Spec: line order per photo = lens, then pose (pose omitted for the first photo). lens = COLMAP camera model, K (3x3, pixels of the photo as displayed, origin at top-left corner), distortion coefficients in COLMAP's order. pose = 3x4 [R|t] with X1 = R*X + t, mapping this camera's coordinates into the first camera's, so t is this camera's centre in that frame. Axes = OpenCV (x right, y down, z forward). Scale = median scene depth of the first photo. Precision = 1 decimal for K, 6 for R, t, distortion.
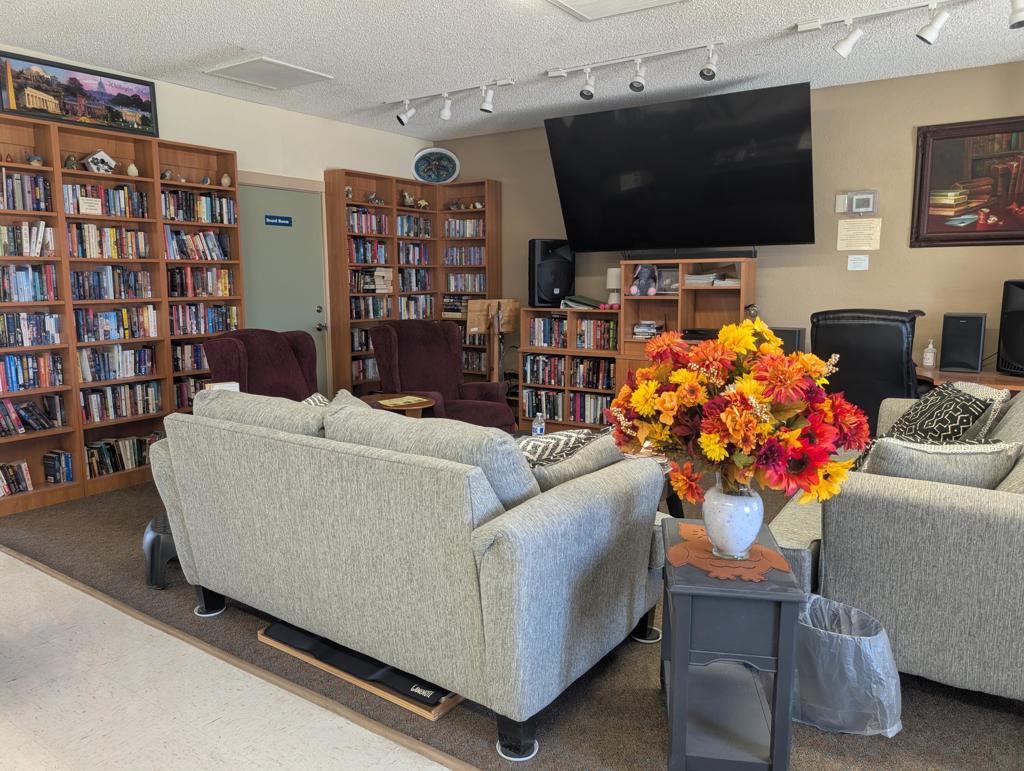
lens RADIAL K [[735.5, 0, 512.0], [0, 735.5, 385.5], [0, 0, 1]] dist [0.004840, 0.001548]
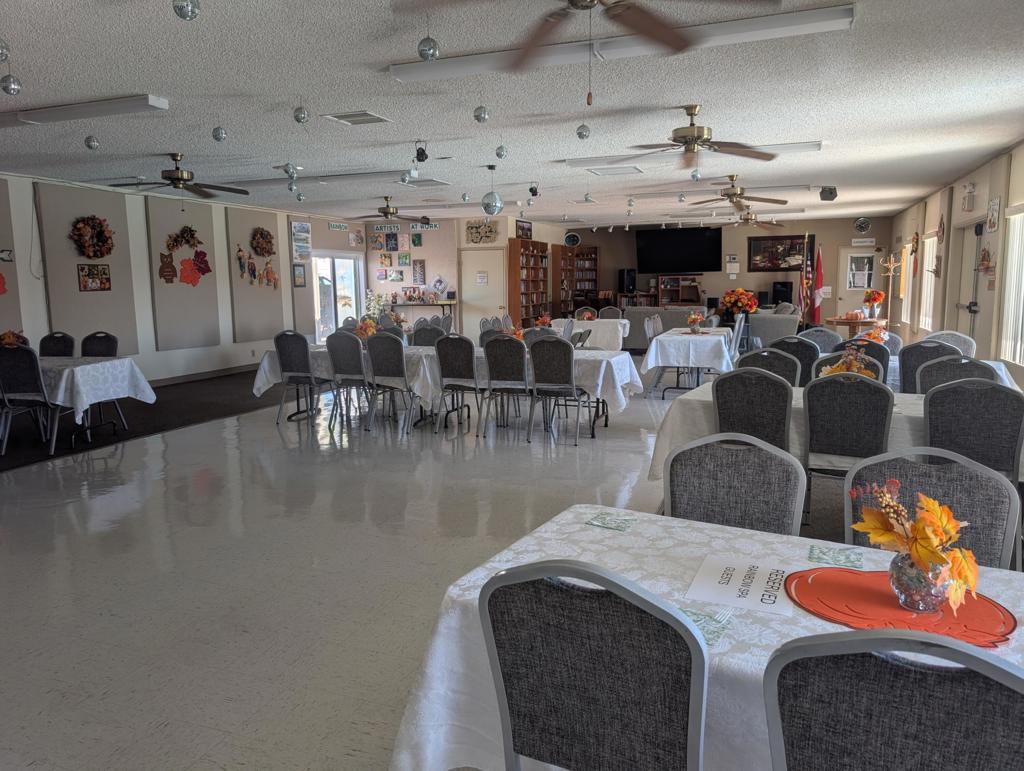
lens RADIAL K [[757.5, 0, 502.7], [0, 757.5, 389.9], [0, 0, 1]] dist [0.032975, -0.056959]
pose [[0.972552, -0.042558, 0.228763, -1.295666], [0.044462, 0.999006, -0.003173, 0.294035], [-0.228400, 0.013257, 0.973477, -2.008585]]
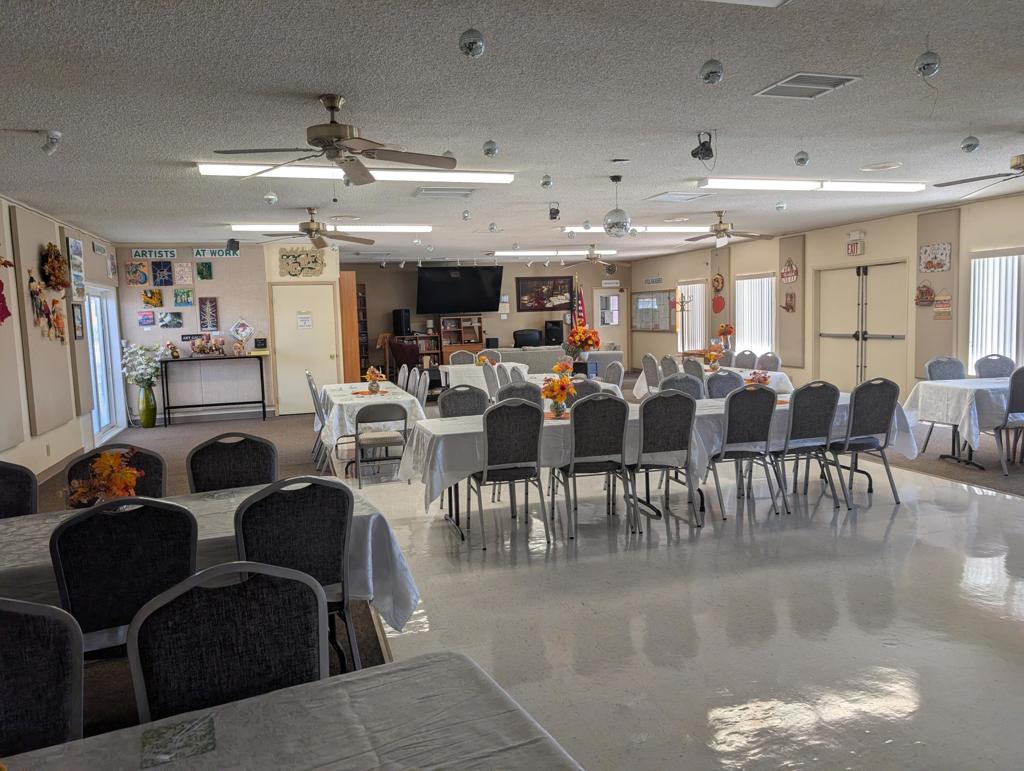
lens RADIAL K [[757.5, 0, 502.7], [0, 757.5, 389.9], [0, 0, 1]] dist [0.032975, -0.056959]
pose [[0.636162, -0.091593, 0.766100, -2.088456], [0.141323, 0.989963, 0.001004, 0.144261], [-0.758503, 0.107629, 0.642721, -1.081663]]
